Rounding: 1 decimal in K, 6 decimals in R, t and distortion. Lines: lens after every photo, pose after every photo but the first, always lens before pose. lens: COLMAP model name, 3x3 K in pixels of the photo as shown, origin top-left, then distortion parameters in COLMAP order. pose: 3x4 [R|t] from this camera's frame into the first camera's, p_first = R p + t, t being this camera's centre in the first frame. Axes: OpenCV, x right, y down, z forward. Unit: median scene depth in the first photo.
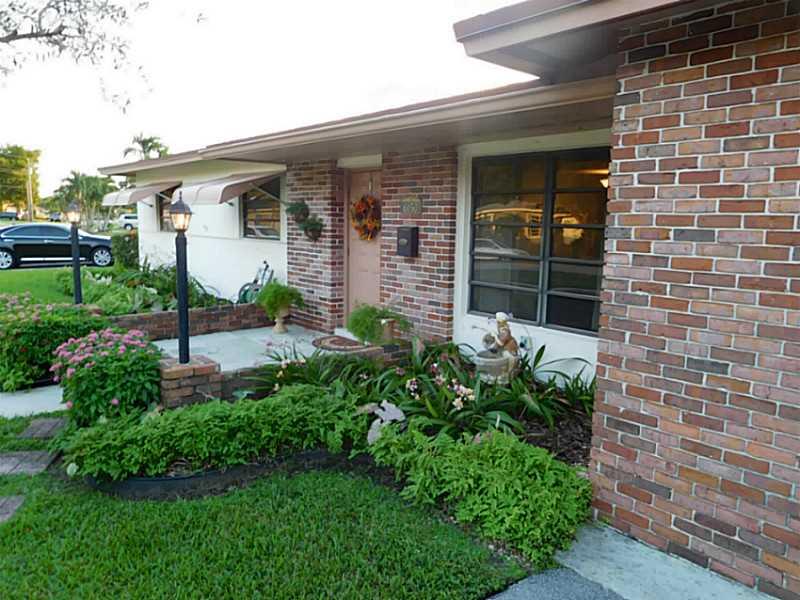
lens RADIAL K [[588.3, 0, 400.0], [0, 588.3, 300.0], [0, 0, 1]] dist [-0.005186, -0.005698]
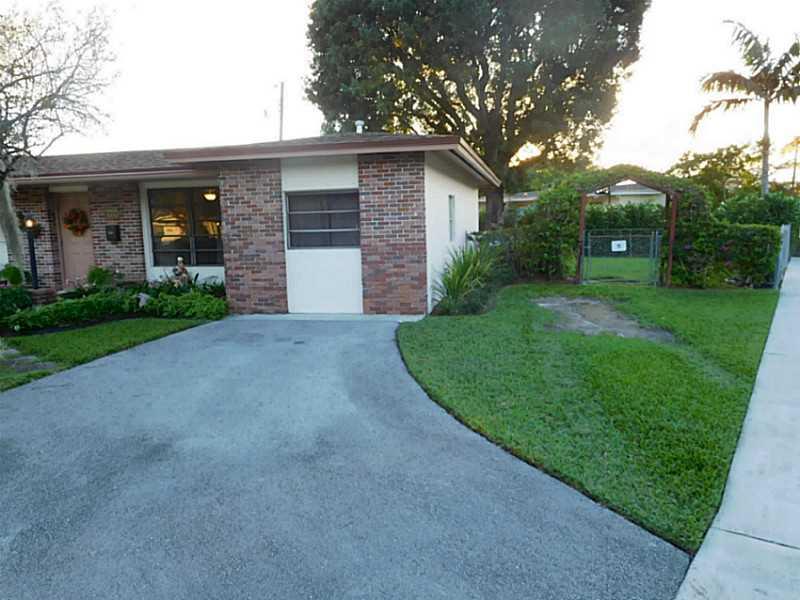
lens RADIAL K [[588.3, 0, 400.0], [0, 588.3, 300.0], [0, 0, 1]] dist [-0.005186, -0.005698]
pose [[0.786409, -0.118782, 0.606178, -0.456161], [0.123011, 0.991796, 0.034760, 0.170547], [-0.605334, 0.047231, 0.794569, -1.096379]]
